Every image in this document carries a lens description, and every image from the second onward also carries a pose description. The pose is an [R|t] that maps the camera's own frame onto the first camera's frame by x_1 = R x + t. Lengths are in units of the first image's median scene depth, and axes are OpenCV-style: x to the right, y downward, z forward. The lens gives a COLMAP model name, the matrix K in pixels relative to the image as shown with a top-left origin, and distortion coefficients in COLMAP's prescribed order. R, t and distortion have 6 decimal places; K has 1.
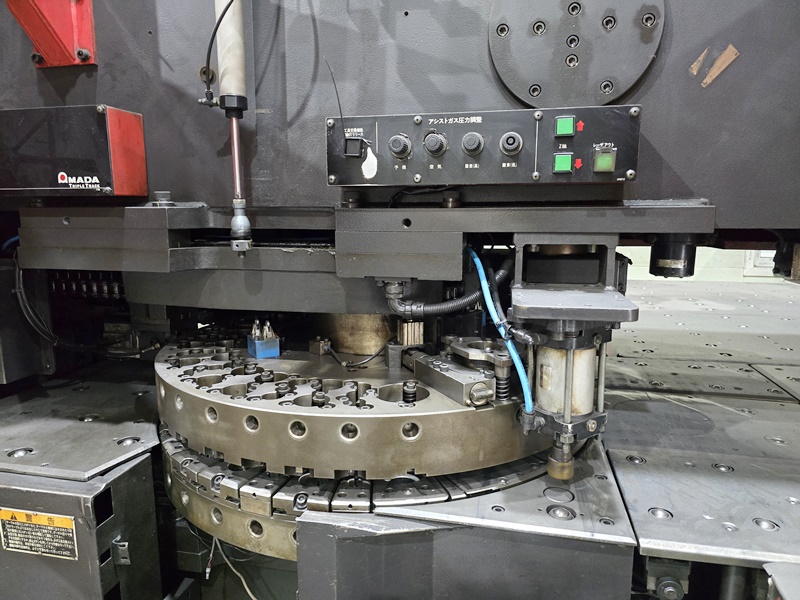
lens RADIAL K [[543.6, 0, 398.0], [0, 543.6, 295.1], [0, 0, 1]] dist [0.039947, -0.032897]
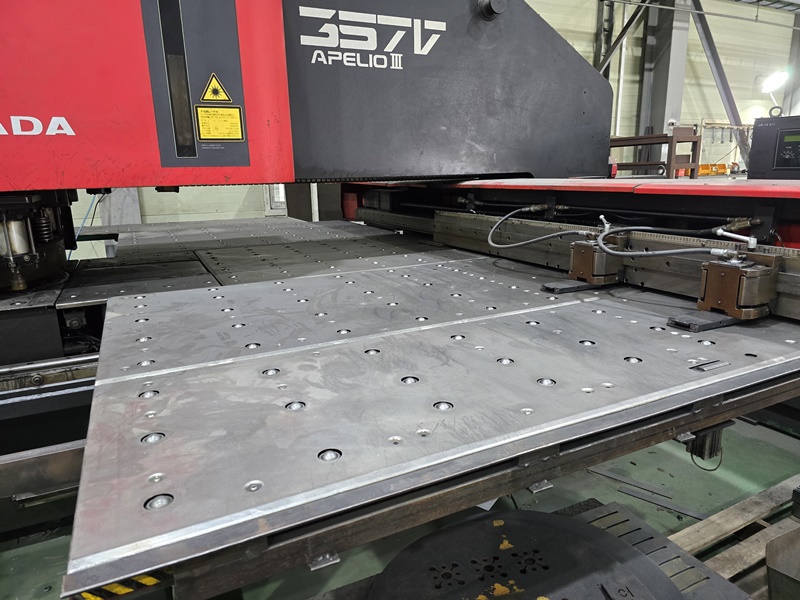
lens RADIAL K [[543.6, 0, 397.7], [0, 543.6, 305.3], [0, 0, 1]] dist [0.039947, -0.032897]
pose [[0.789374, -0.158908, 0.592990, 0.186253], [0.115484, 0.987111, 0.110794, 0.319772], [-0.602953, -0.018977, 0.797551, -1.403754]]
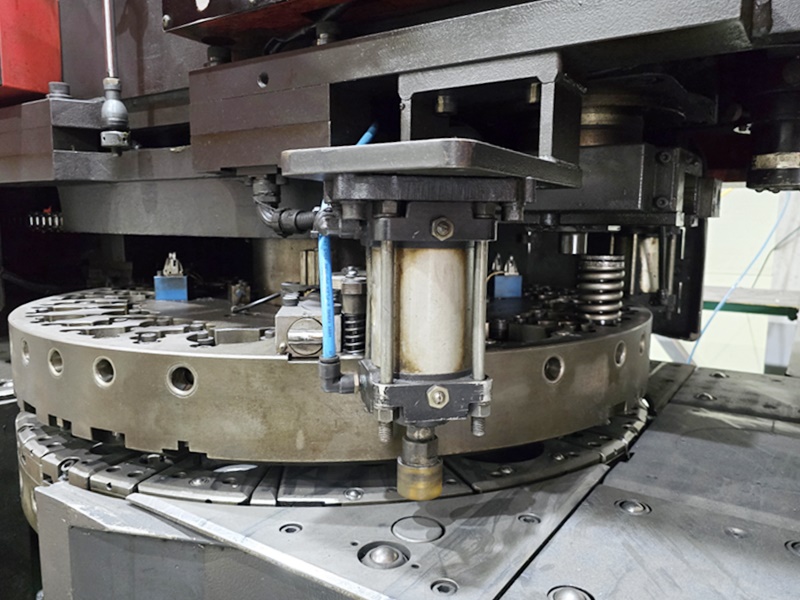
lens RADIAL K [[614.9, 0, 401.5], [0, 614.9, 306.9], [0, 0, 1]] dist [0.014791, -0.009154]
pose [[0.931042, 0.059319, -0.360059, 0.487443], [-0.071504, 0.997228, -0.020602, 0.154654], [0.357838, 0.044927, 0.932702, 0.404062]]
